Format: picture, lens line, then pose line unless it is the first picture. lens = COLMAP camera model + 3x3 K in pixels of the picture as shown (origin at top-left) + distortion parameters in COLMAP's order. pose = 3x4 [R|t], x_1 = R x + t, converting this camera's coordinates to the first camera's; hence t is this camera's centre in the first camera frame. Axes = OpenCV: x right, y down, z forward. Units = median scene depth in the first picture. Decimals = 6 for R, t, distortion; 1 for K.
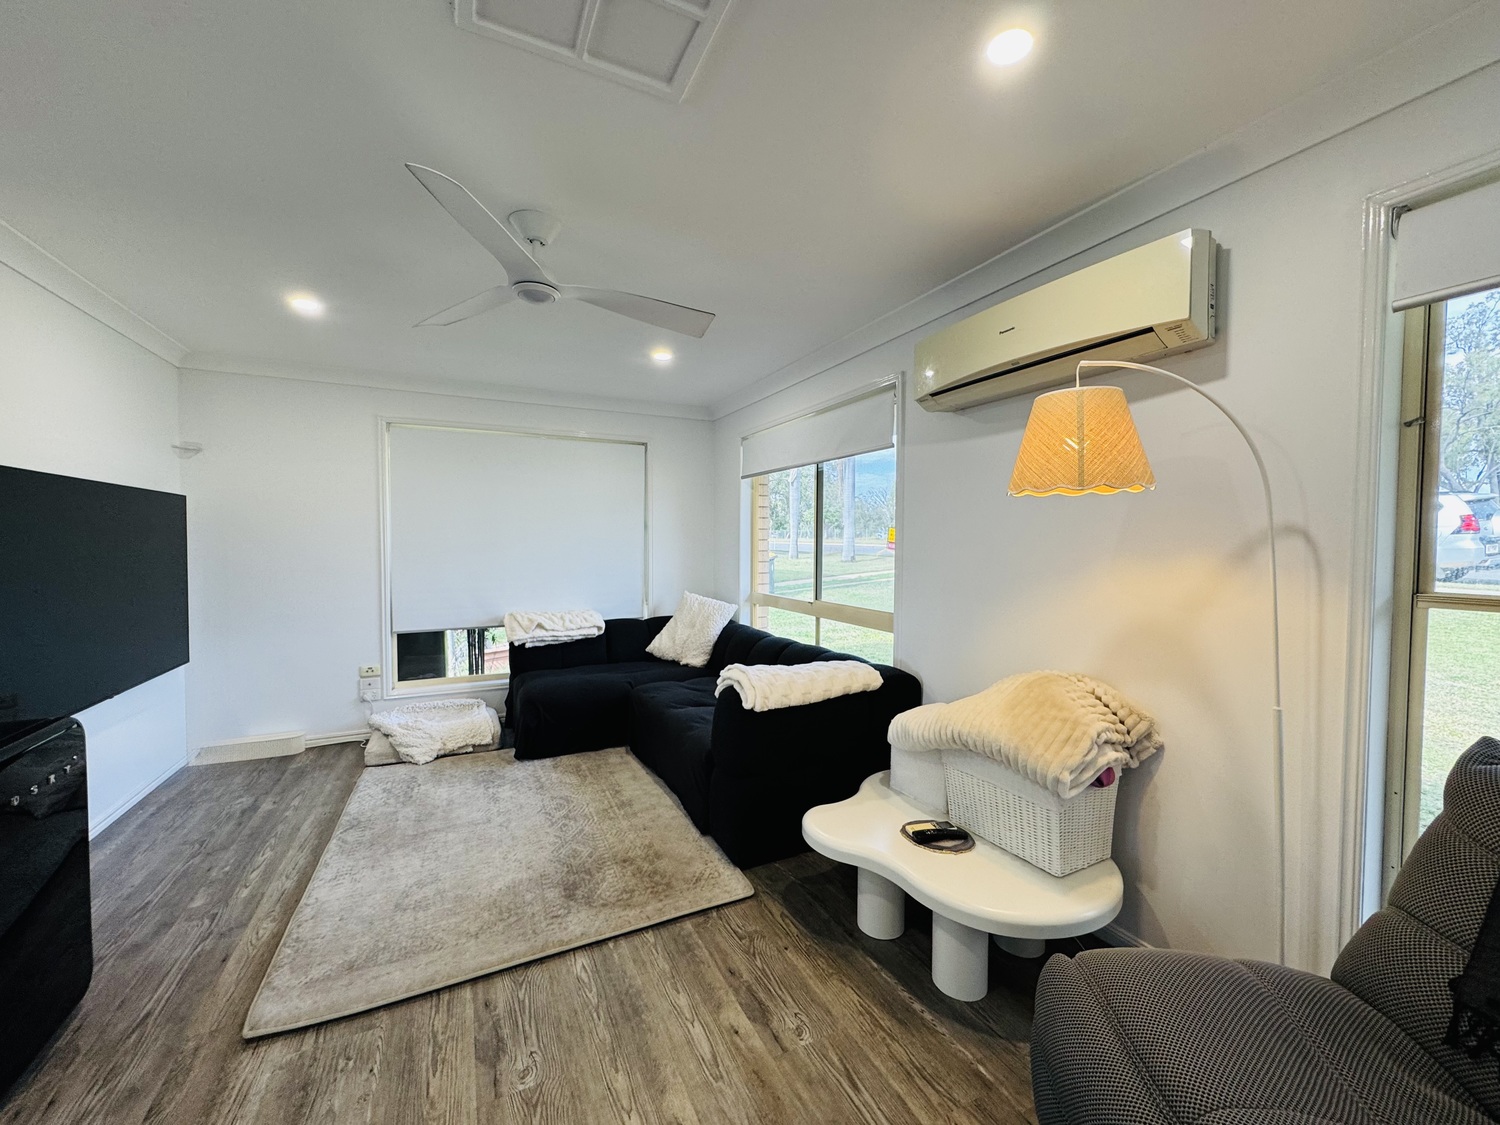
lens RADIAL K [[595.7, 0, 751.7], [0, 595.7, 561.5], [0, 0, 1]] dist [0.002048, -0.000443]
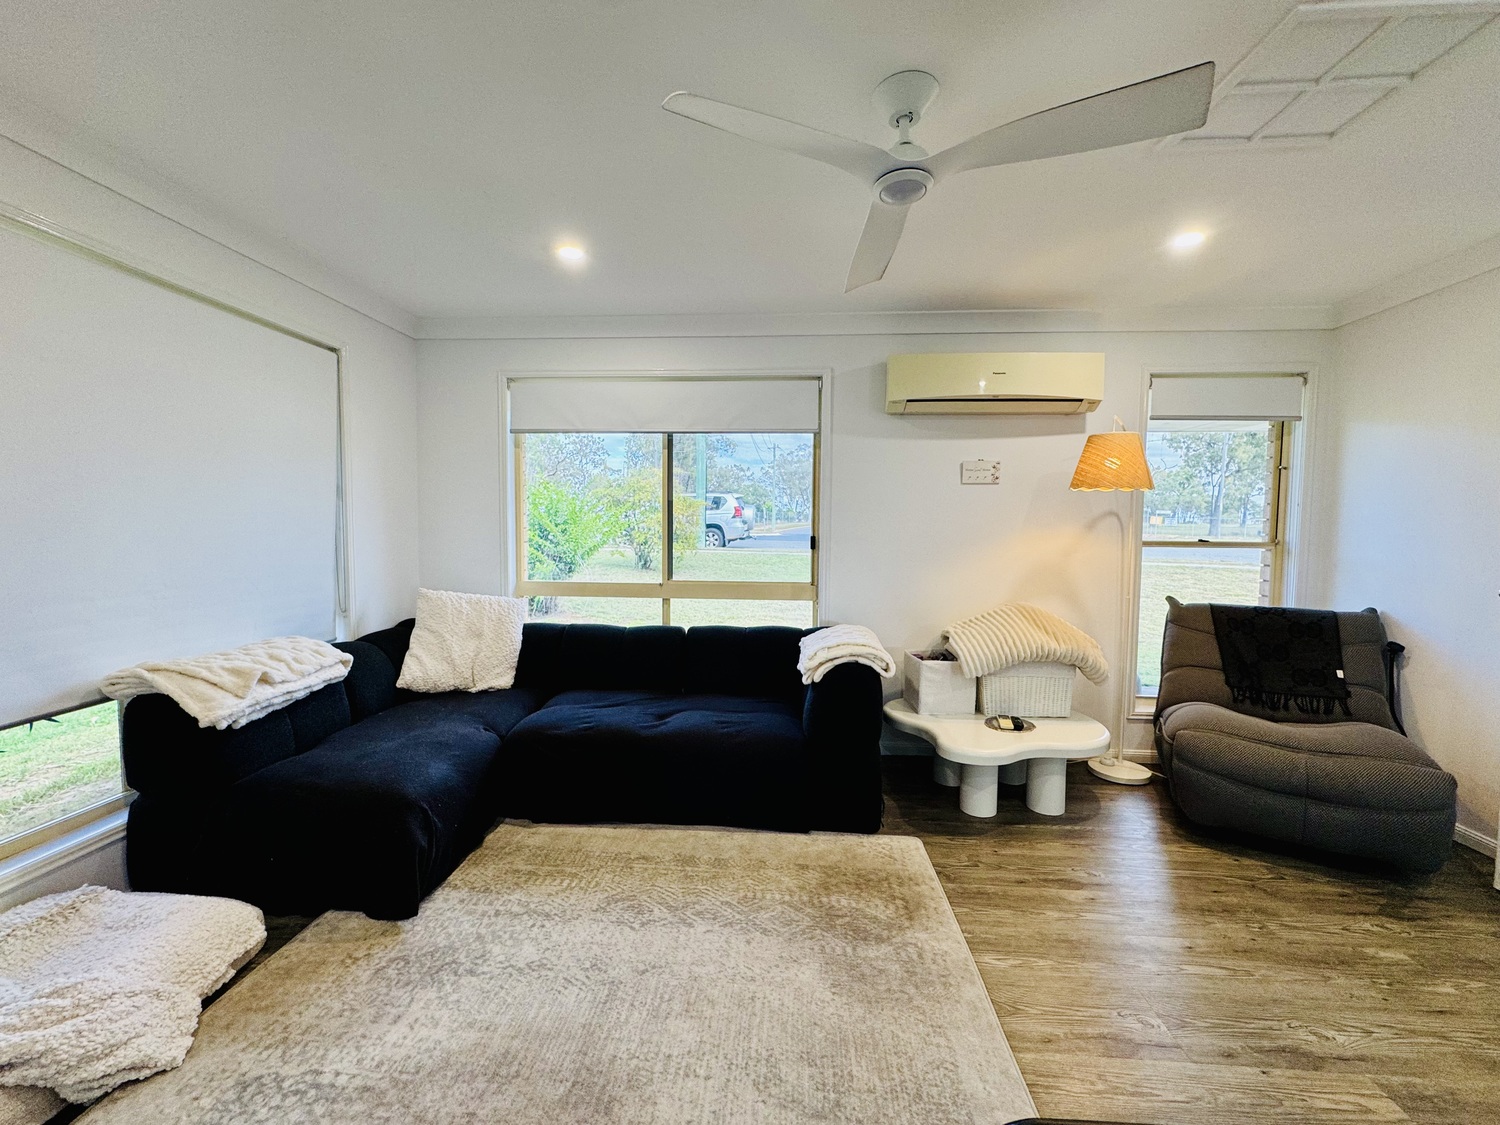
lens RADIAL K [[595.7, 0, 749.3], [0, 595.7, 560.5], [0, 0, 1]] dist [0.002048, -0.000443]
pose [[0.501244, -0.050007, 0.863860, -0.729470], [0.022897, 0.998746, 0.044529, -0.005186], [-0.865003, -0.002540, 0.501760, 0.496574]]
